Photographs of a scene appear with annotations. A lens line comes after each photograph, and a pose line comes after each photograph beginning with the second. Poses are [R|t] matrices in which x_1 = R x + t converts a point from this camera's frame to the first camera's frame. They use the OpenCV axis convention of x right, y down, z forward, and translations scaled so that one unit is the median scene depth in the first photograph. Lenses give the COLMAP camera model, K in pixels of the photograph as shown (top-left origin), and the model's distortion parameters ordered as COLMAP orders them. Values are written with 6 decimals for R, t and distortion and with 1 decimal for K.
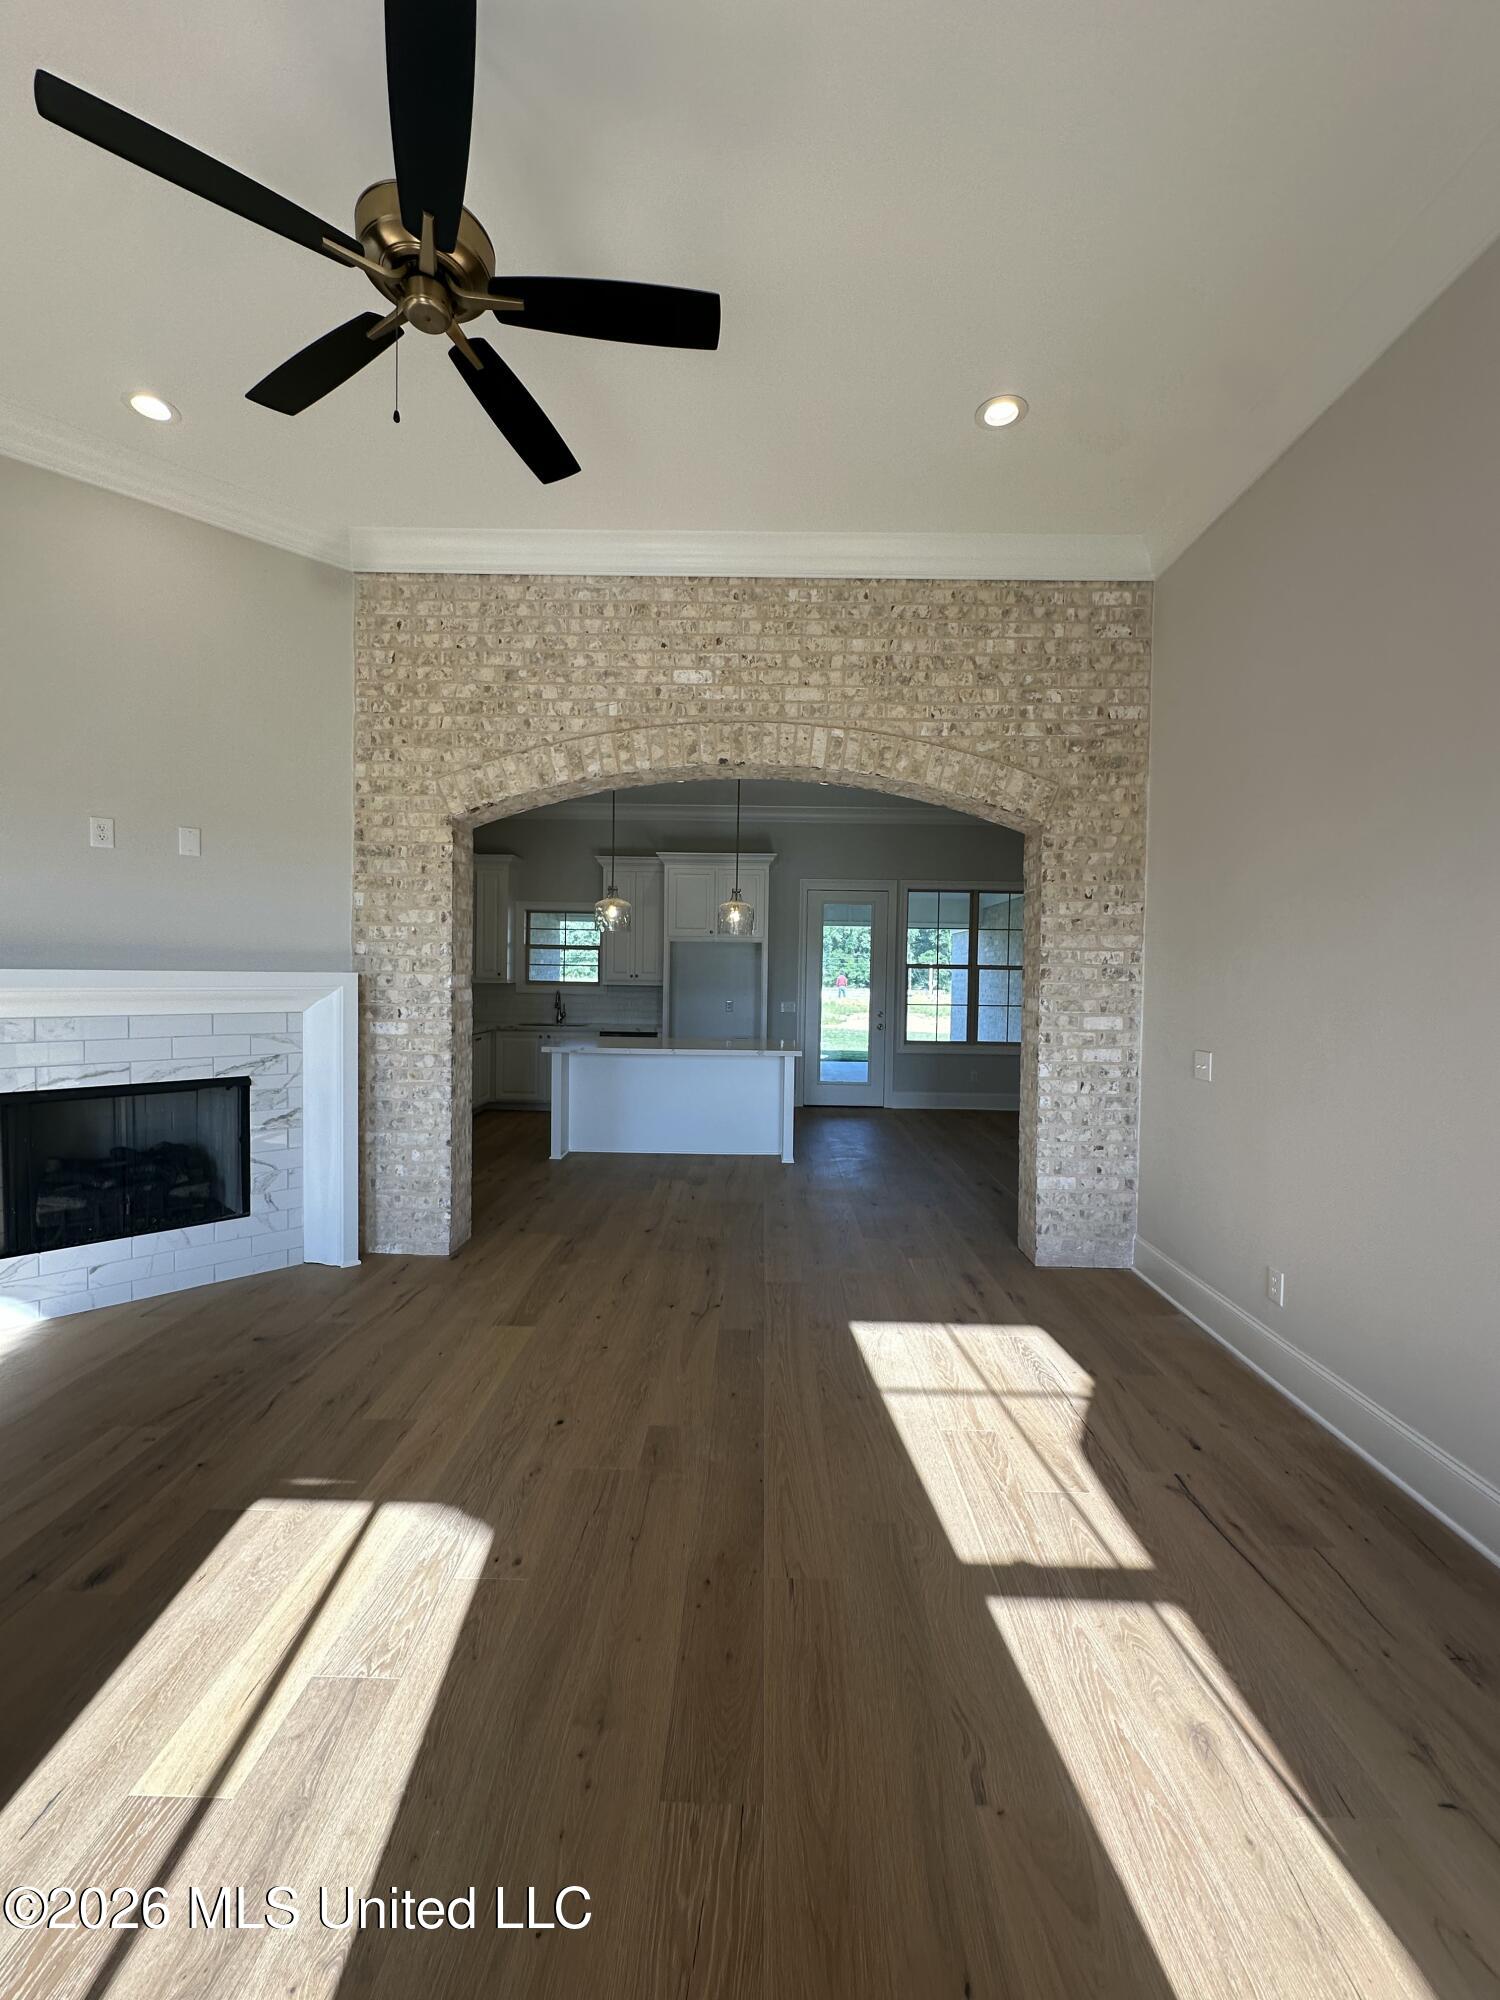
lens RADIAL K [[789.2, 0, 743.9], [0, 789.2, 1001.6], [0, 0, 1]] dist [-0.002474, -0.000134]
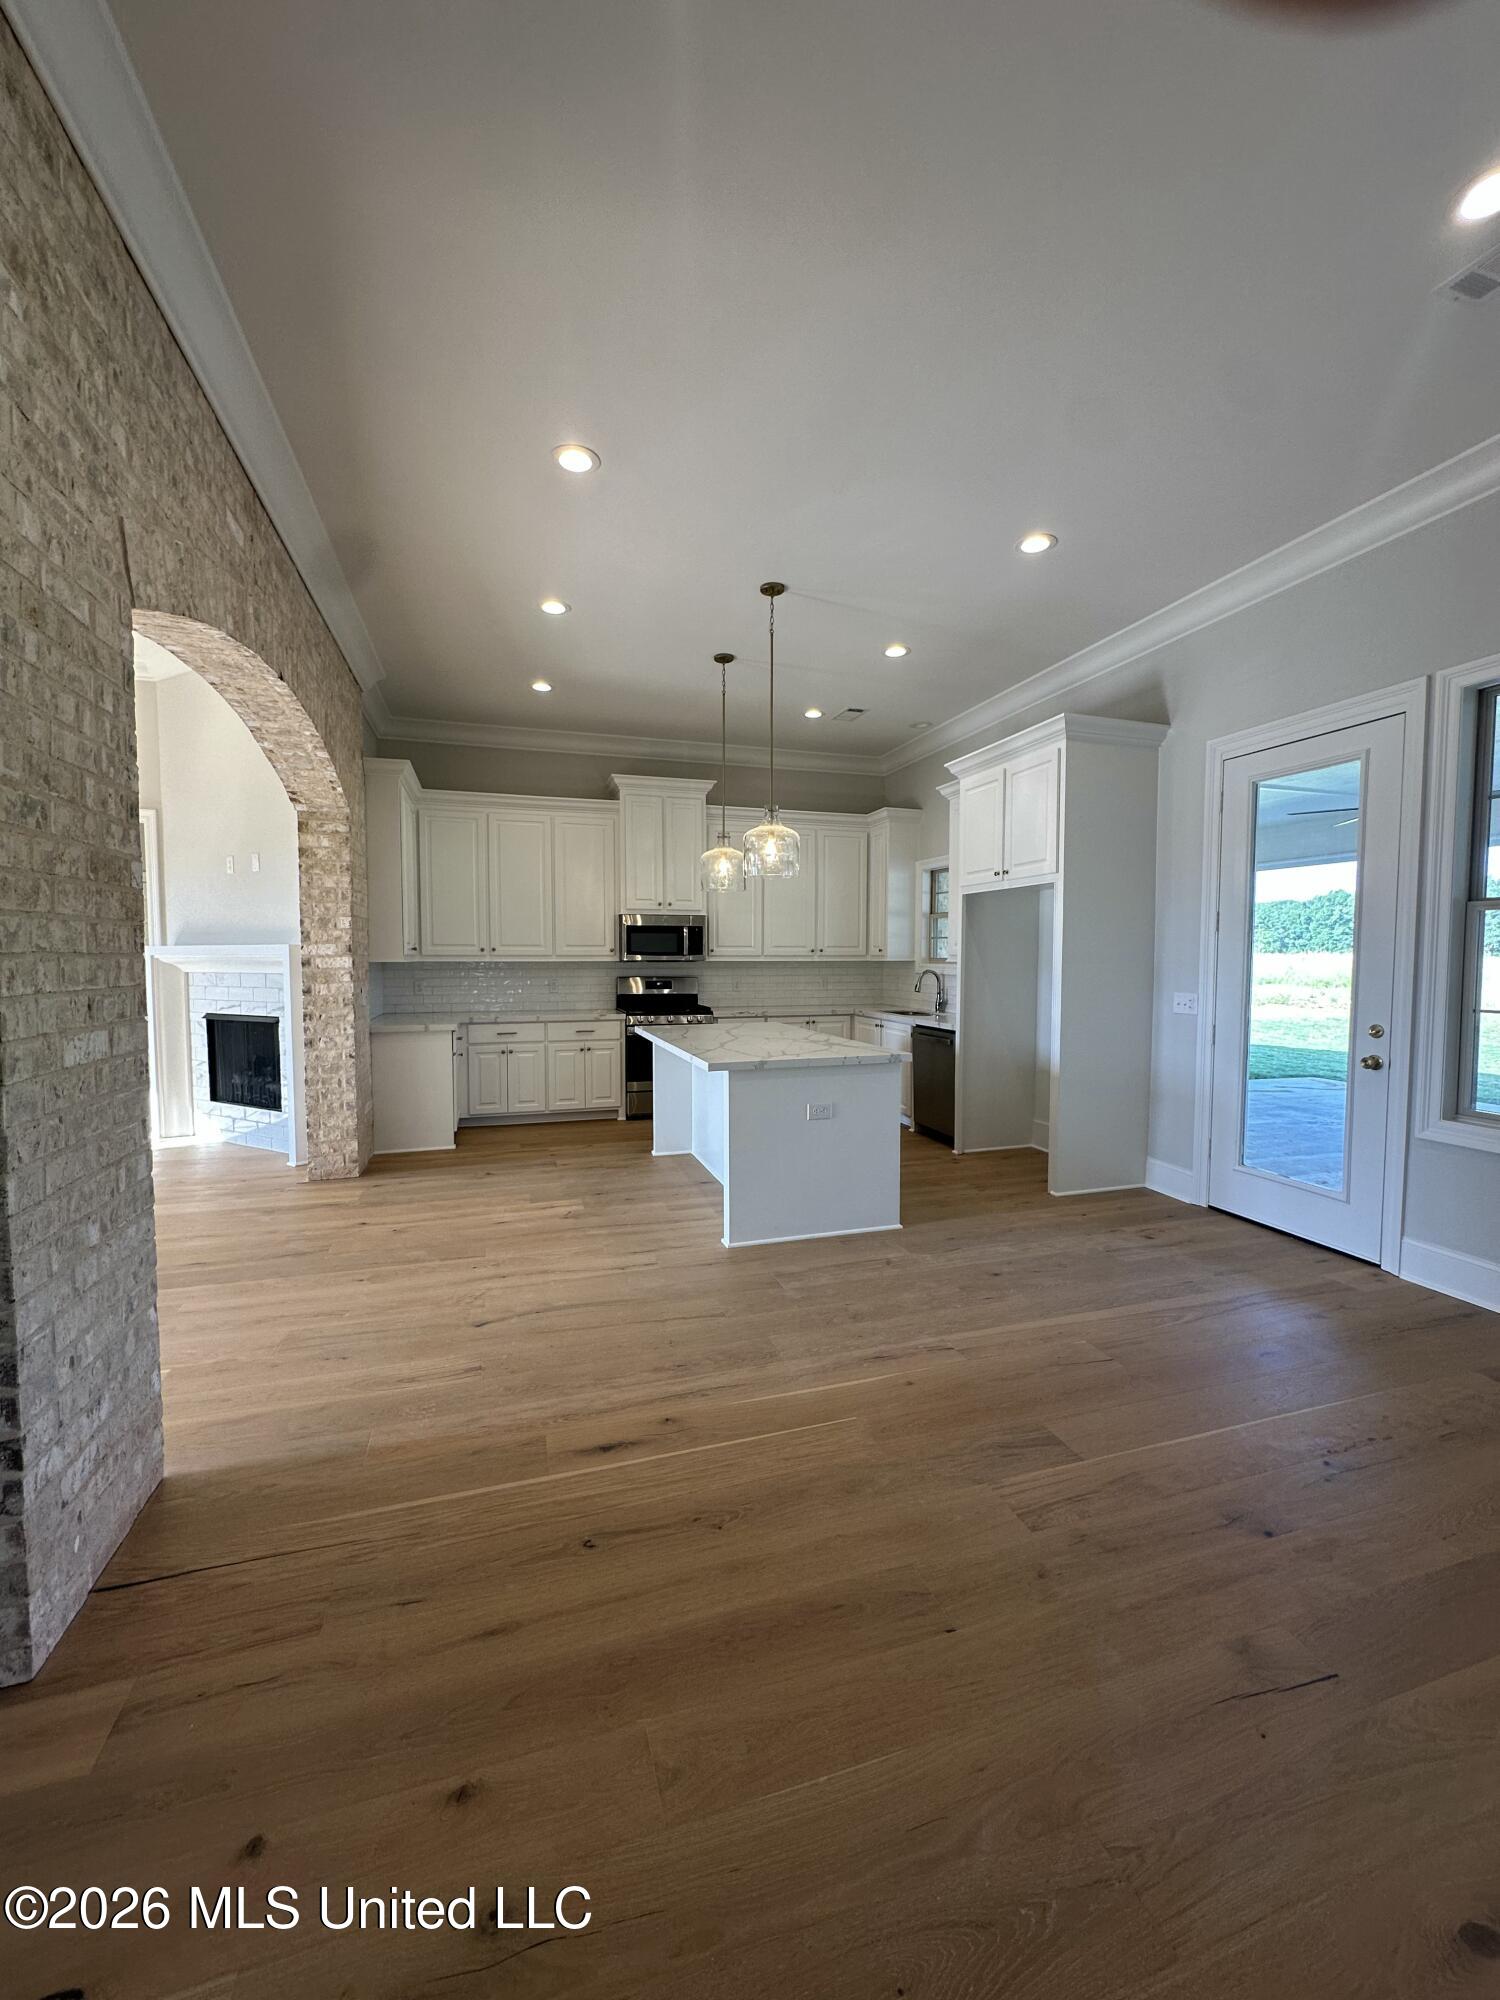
lens RADIAL K [[789.2, 0, 753.2], [0, 789.2, 998.9], [0, 0, 1]] dist [-0.002474, -0.000134]
pose [[0.316106, 0.031731, -0.948193, 0.996019], [-0.025390, 0.999365, 0.024979, 0.000956], [0.948384, 0.016179, 0.316711, 1.307197]]
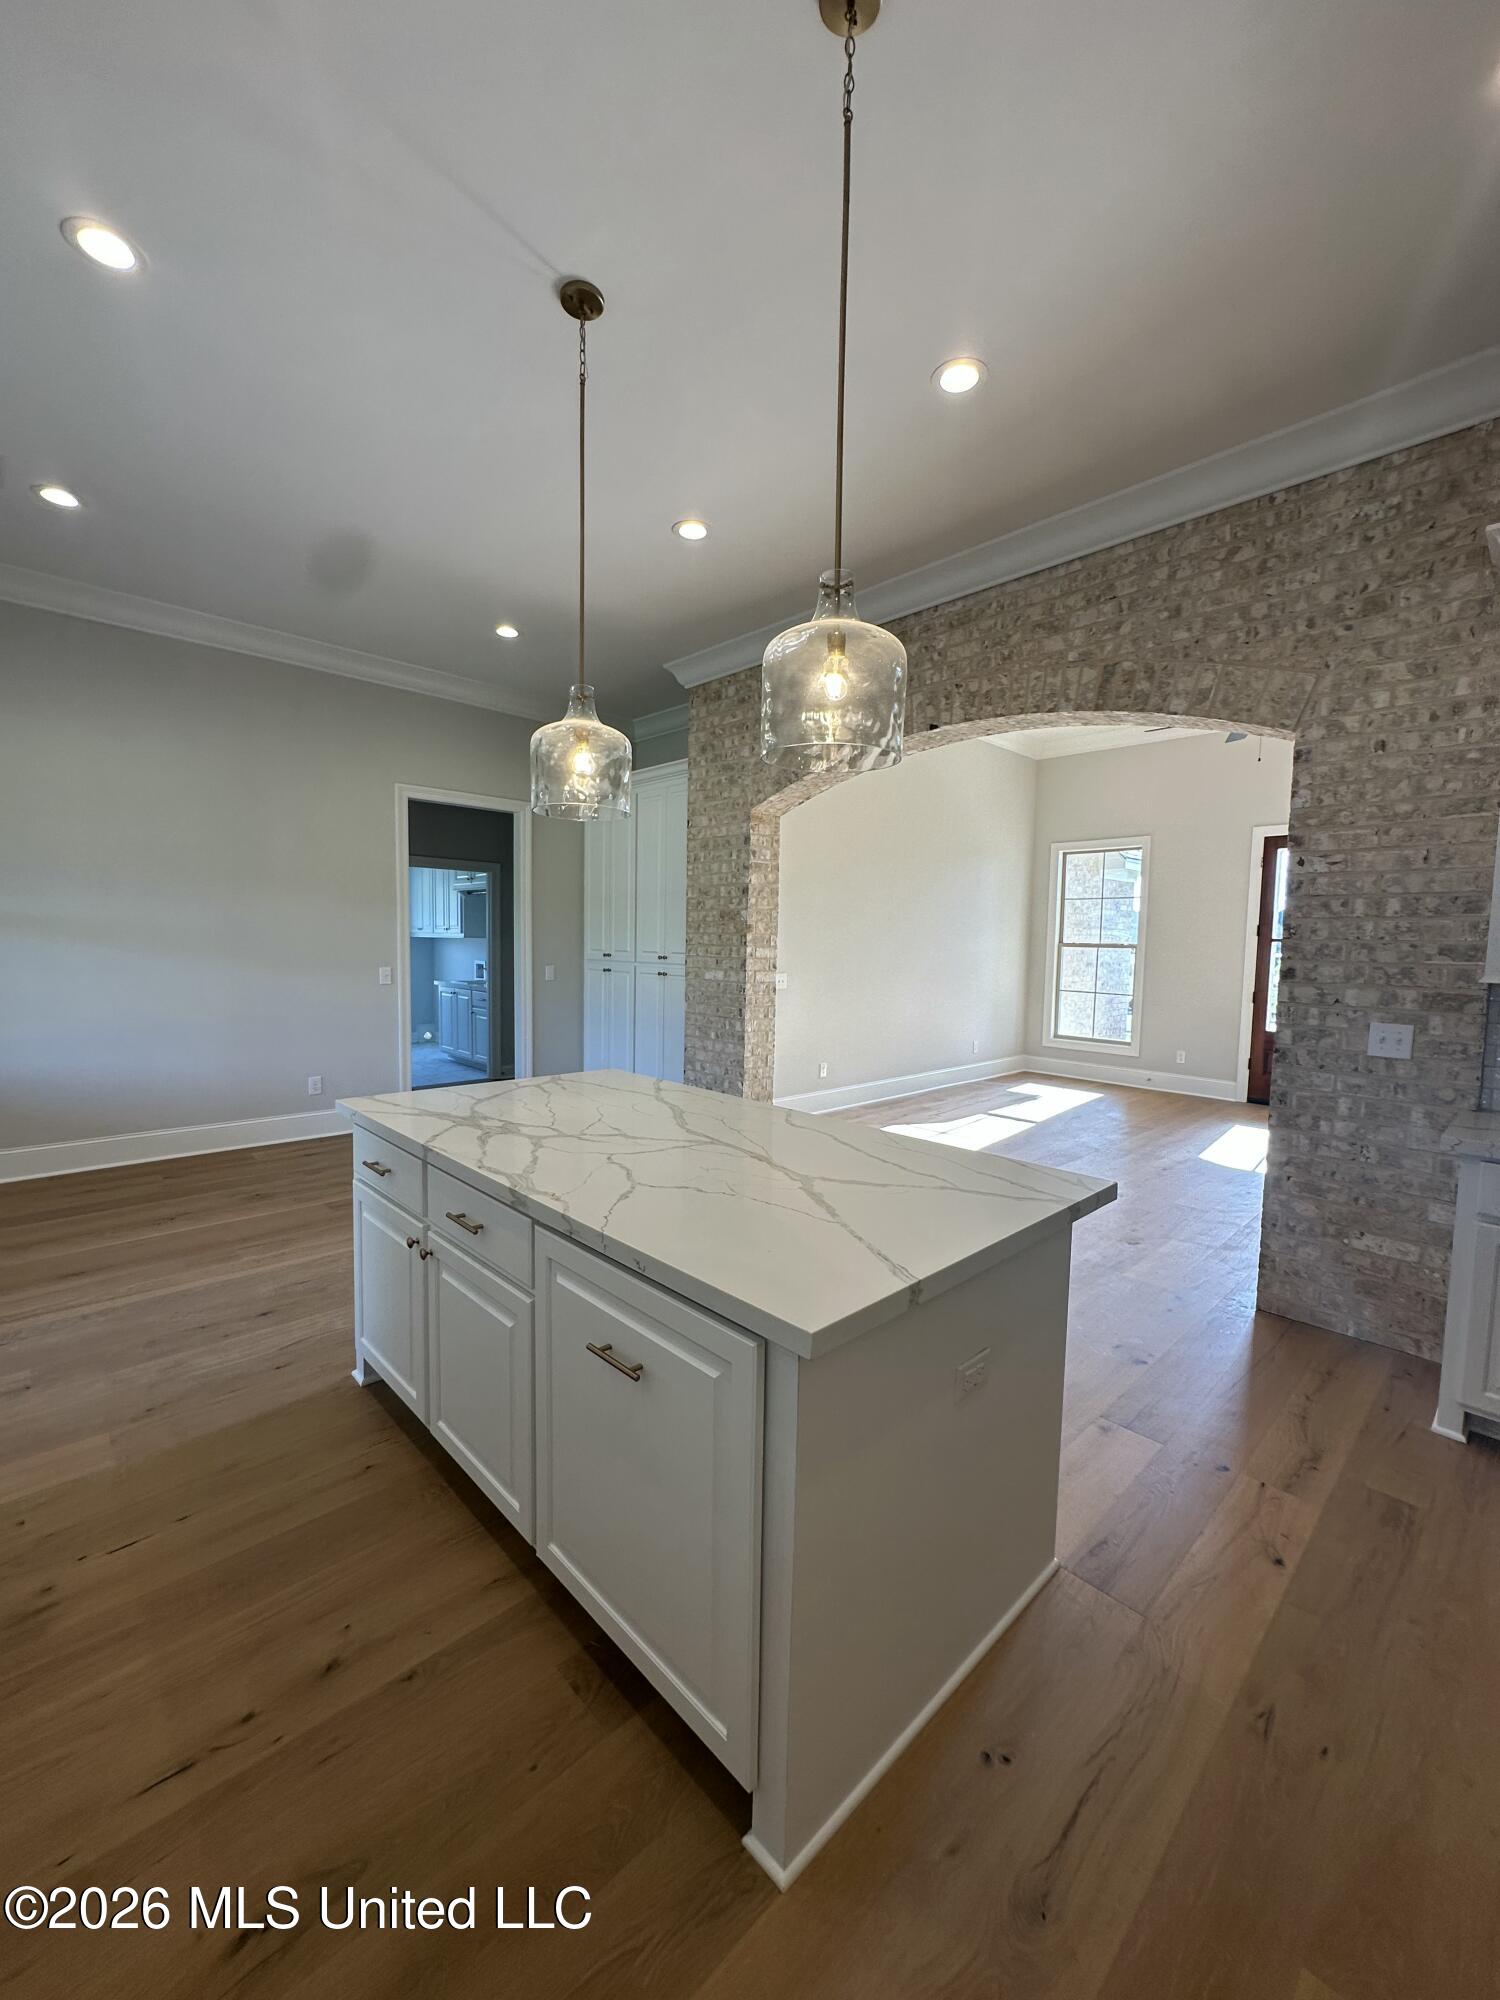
lens RADIAL K [[789.2, 0, 750.5], [0, 789.2, 1000.5], [0, 0, 1]] dist [-0.002474, -0.000134]
pose [[-0.703015, -0.090158, 0.705437, -0.553431], [-0.011814, 0.993275, 0.115172, -0.066358], [-0.711077, 0.072633, -0.699353, 2.012850]]
